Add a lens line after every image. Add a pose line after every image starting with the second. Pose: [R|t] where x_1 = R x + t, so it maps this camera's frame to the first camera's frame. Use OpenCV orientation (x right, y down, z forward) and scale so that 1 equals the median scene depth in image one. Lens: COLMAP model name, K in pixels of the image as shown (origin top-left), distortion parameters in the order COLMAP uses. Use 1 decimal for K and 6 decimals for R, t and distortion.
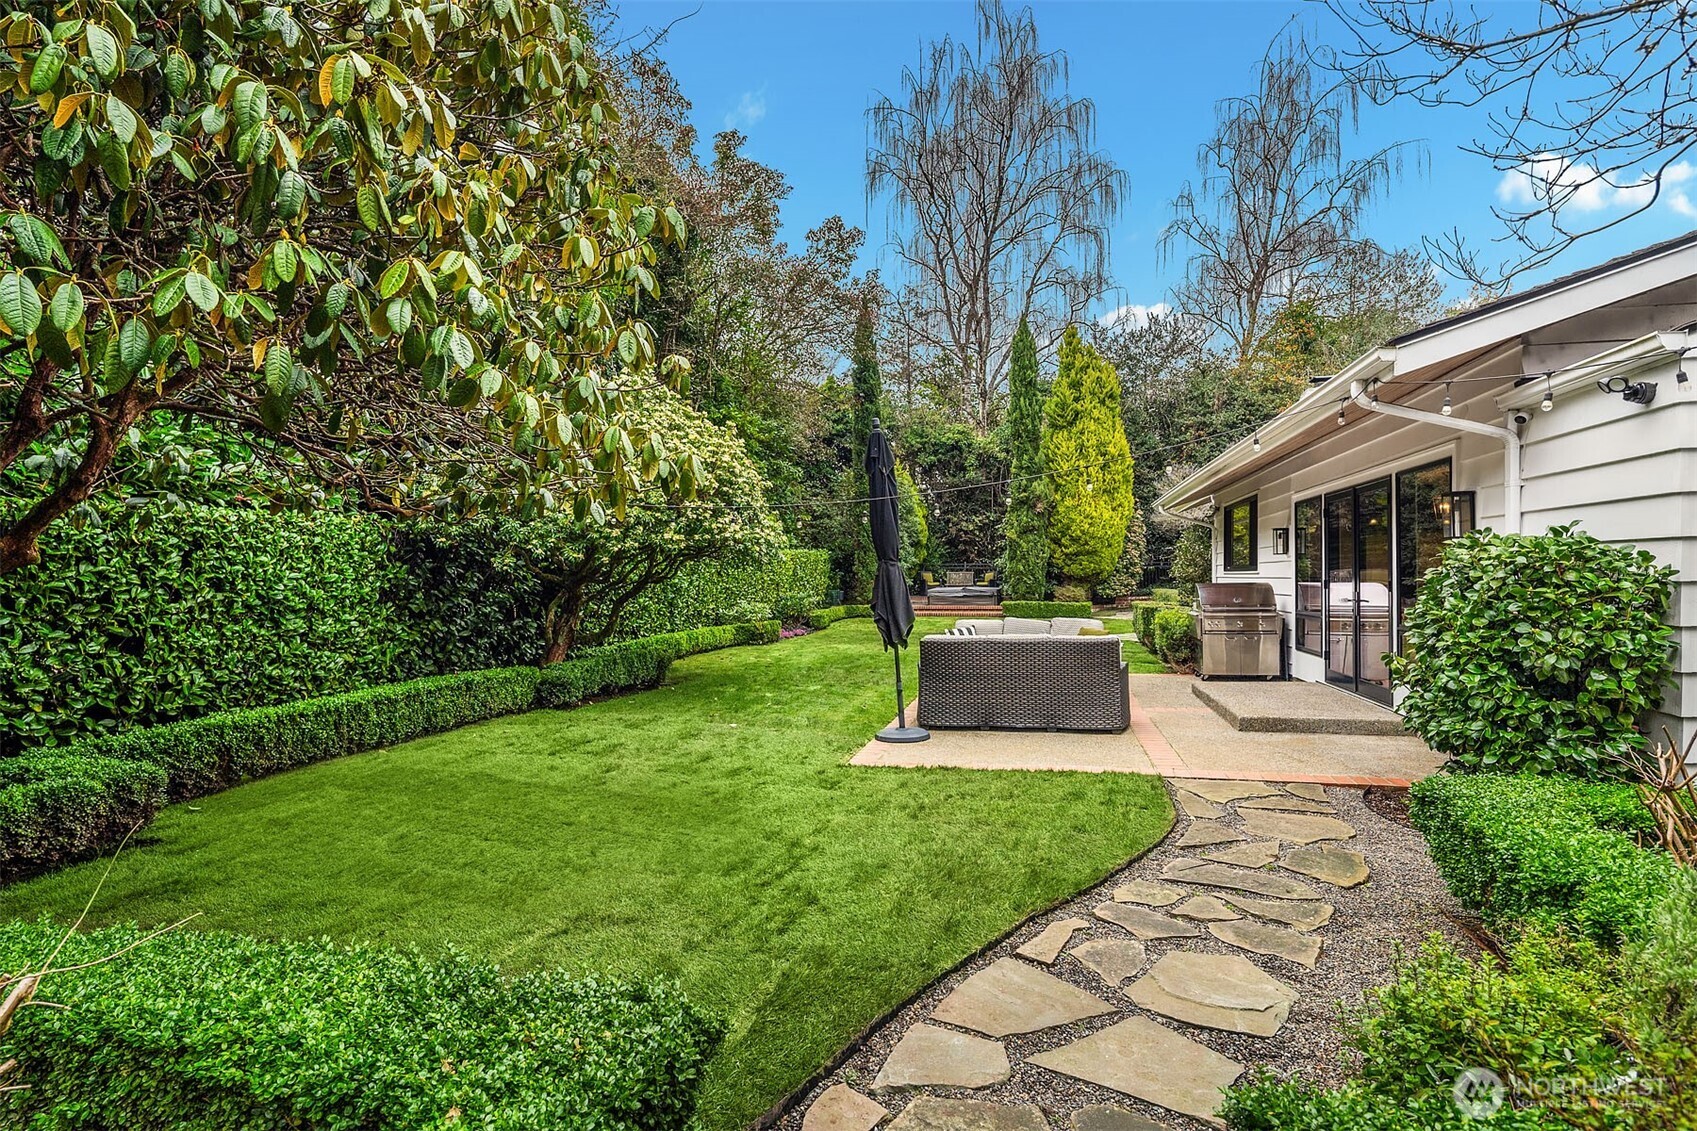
lens RADIAL K [[862.3, 0, 850.1], [0, 862.3, 570.9], [0, 0, 1]] dist [-0.003437, -0.000016]
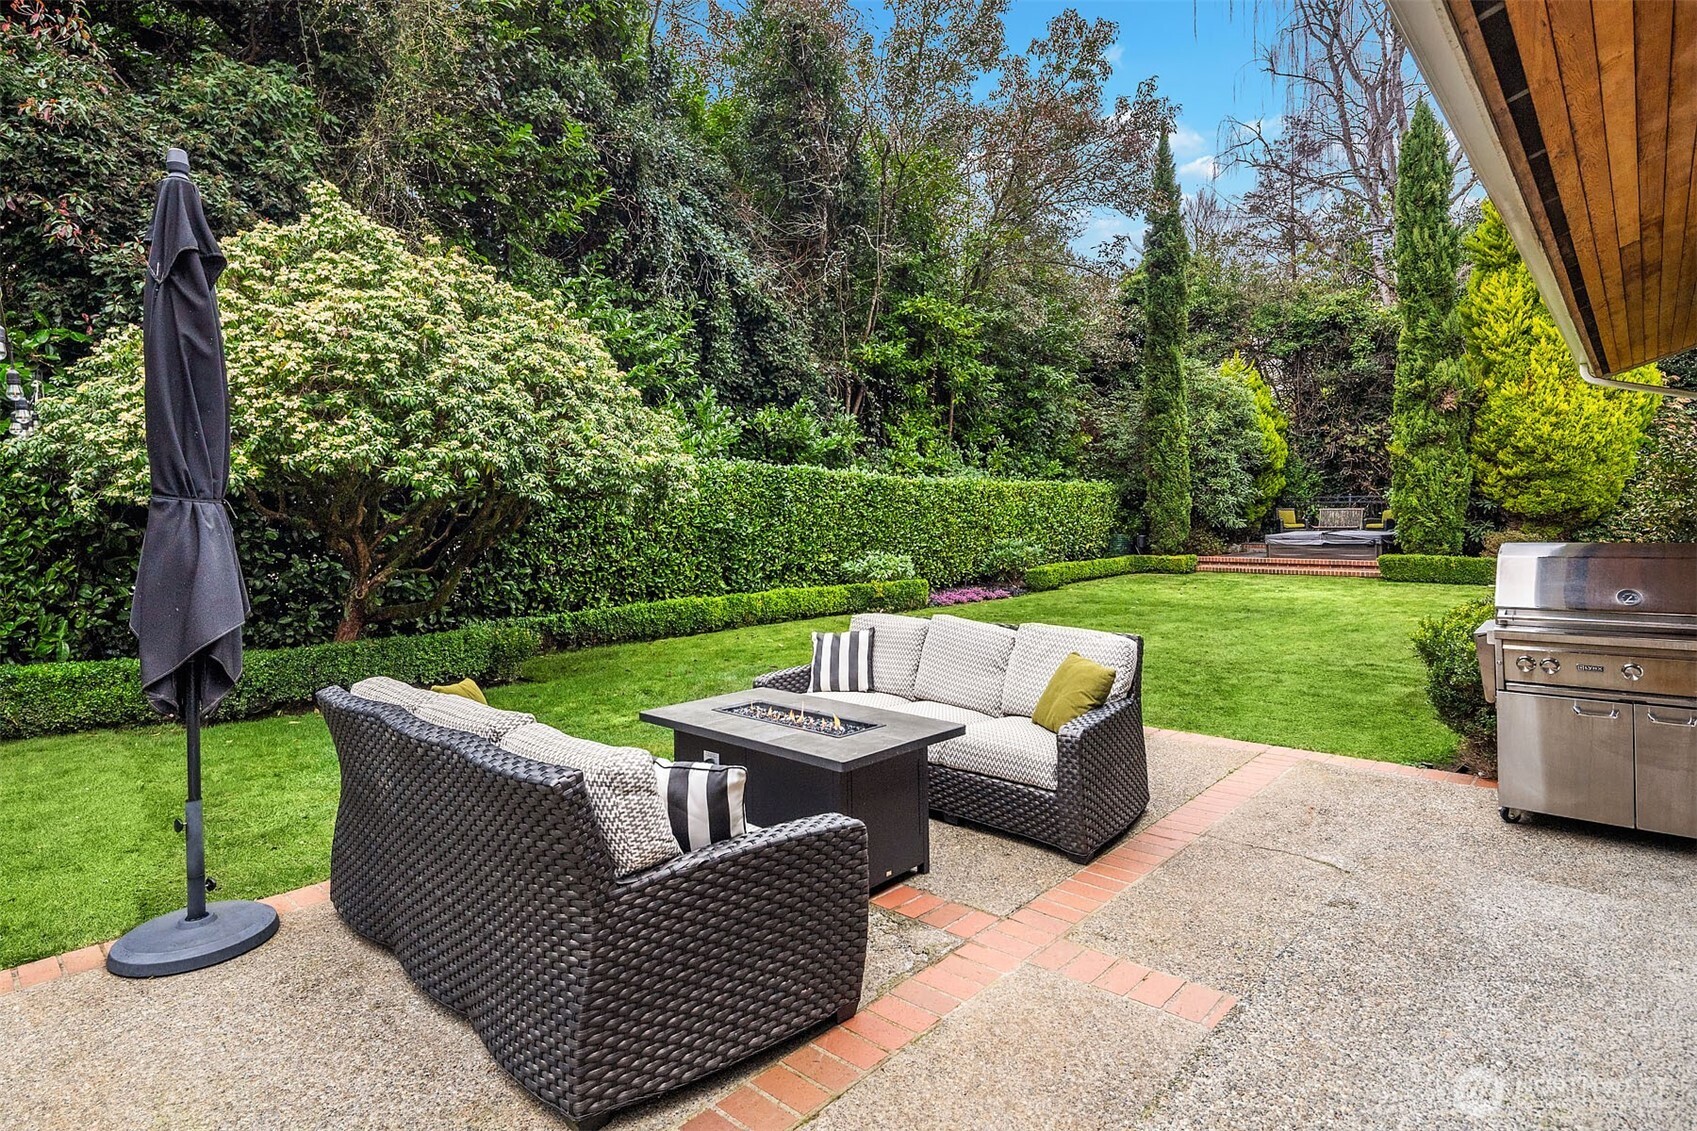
lens RADIAL K [[862.3, 0, 826.4], [0, 862.3, 515.8], [0, 0, 1]] dist [-0.003437, -0.000016]
pose [[0.855475, -0.002791, -0.517837, 0.154979], [0.007461, 0.999948, 0.006936, -0.000660], [0.517791, -0.009797, 0.855451, 0.244611]]
